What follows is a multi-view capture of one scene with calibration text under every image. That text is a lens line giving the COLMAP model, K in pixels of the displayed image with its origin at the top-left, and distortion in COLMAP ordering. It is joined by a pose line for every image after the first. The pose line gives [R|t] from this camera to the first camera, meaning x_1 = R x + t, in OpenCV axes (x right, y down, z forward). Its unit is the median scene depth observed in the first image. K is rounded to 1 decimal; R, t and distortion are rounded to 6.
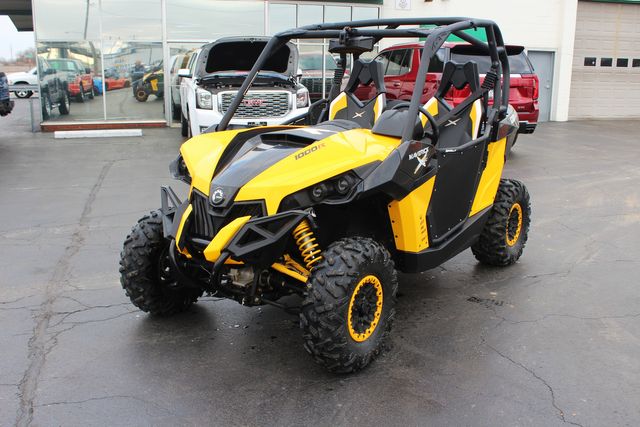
lens RADIAL K [[653.9, 0, 320.0], [0, 653.9, 213.5], [0, 0, 1]] dist [-0.145109, 0.176138]
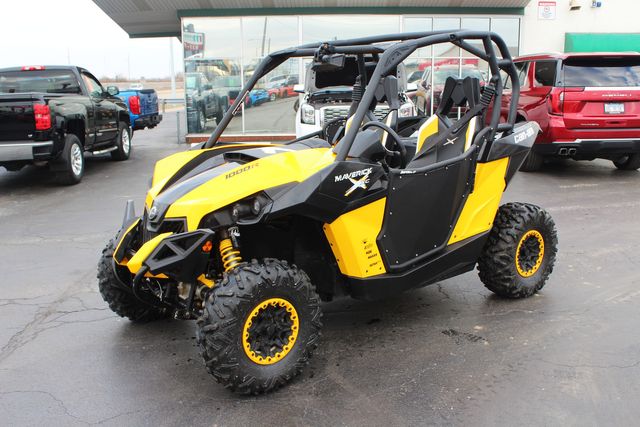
lens RADIAL K [[653.9, 0, 320.0], [0, 653.9, 213.5], [0, 0, 1]] dist [-0.145109, 0.176138]
pose [[0.961651, 0.036582, -0.271826, 0.340279], [-0.041965, 0.999021, -0.014013, -0.018404], [0.271047, 0.024883, 0.962244, 0.059345]]
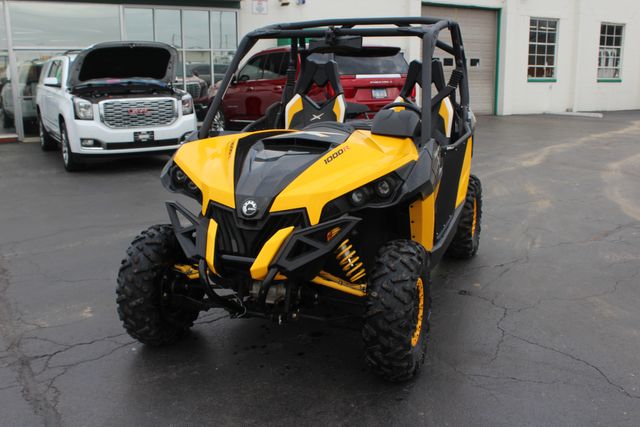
lens RADIAL K [[650.2, 0, 320.0], [0, 650.2, 213.5], [0, 0, 1]] dist [-0.139971, 0.155286]
pose [[0.964554, -0.070886, 0.254186, -0.259215], [0.072652, 0.997354, 0.002447, -0.012141], [-0.253687, 0.016107, 0.967152, 0.081118]]
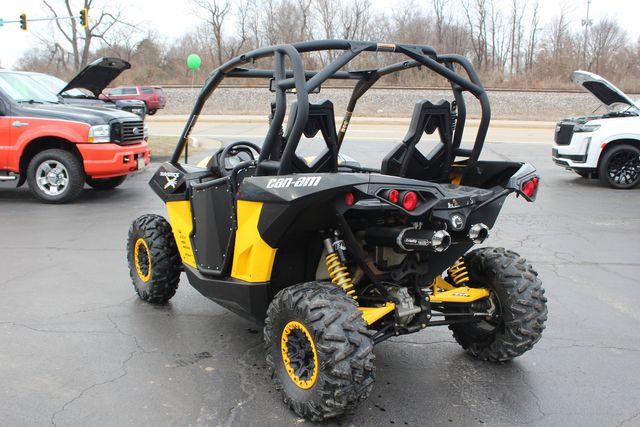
lens RADIAL K [[653.9, 0, 320.0], [0, 653.9, 213.5], [0, 0, 1]] dist [-0.145109, 0.176138]
pose [[-0.340954, 0.157540, -0.926786, 1.125606], [-0.218327, 0.945633, 0.241064, -0.355345], [0.914376, 0.284534, -0.288022, 1.520393]]
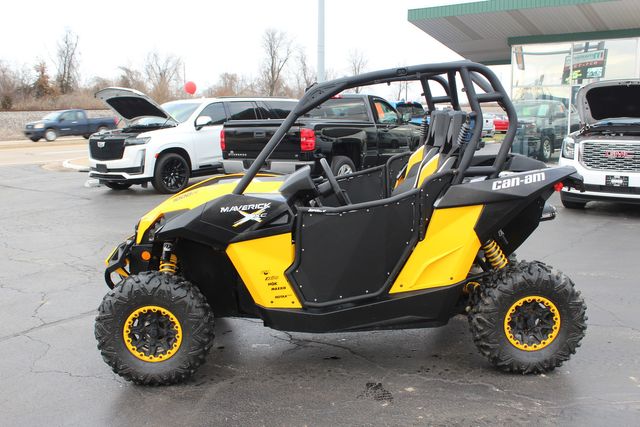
lens RADIAL K [[653.9, 0, 320.0], [0, 653.9, 213.5], [0, 0, 1]] dist [-0.145109, 0.176138]
pose [[0.604472, 0.107264, -0.789372, 0.954625], [-0.155951, 0.987654, 0.014786, -0.108024], [0.781212, 0.114165, 0.613737, 0.430289]]
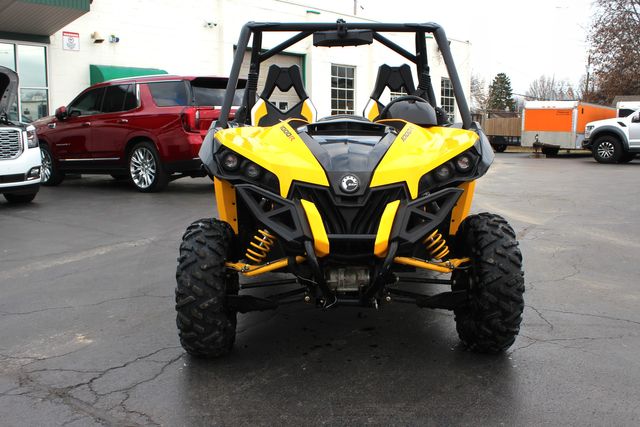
lens RADIAL K [[660.4, 0, 320.0], [0, 660.4, 213.5], [0, 0, 1]] dist [-0.145452, 0.176003]
pose [[0.815093, -0.086141, 0.572890, -0.609071], [0.136481, 0.989603, -0.045384, 0.040980], [-0.563024, 0.115181, 0.818375, 0.276572]]
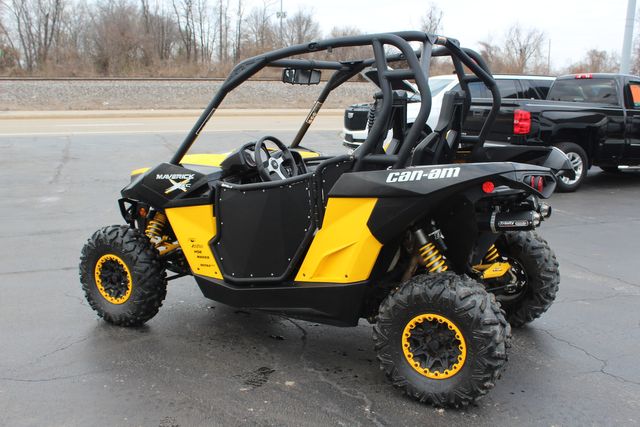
lens RADIAL K [[653.9, 0, 320.0], [0, 653.9, 213.5], [0, 0, 1]] dist [-0.145109, 0.176138]
pose [[0.100793, 0.181944, -0.978129, 1.159590], [-0.226196, 0.961581, 0.155557, -0.238315], [0.968853, 0.205569, 0.138076, 1.016765]]
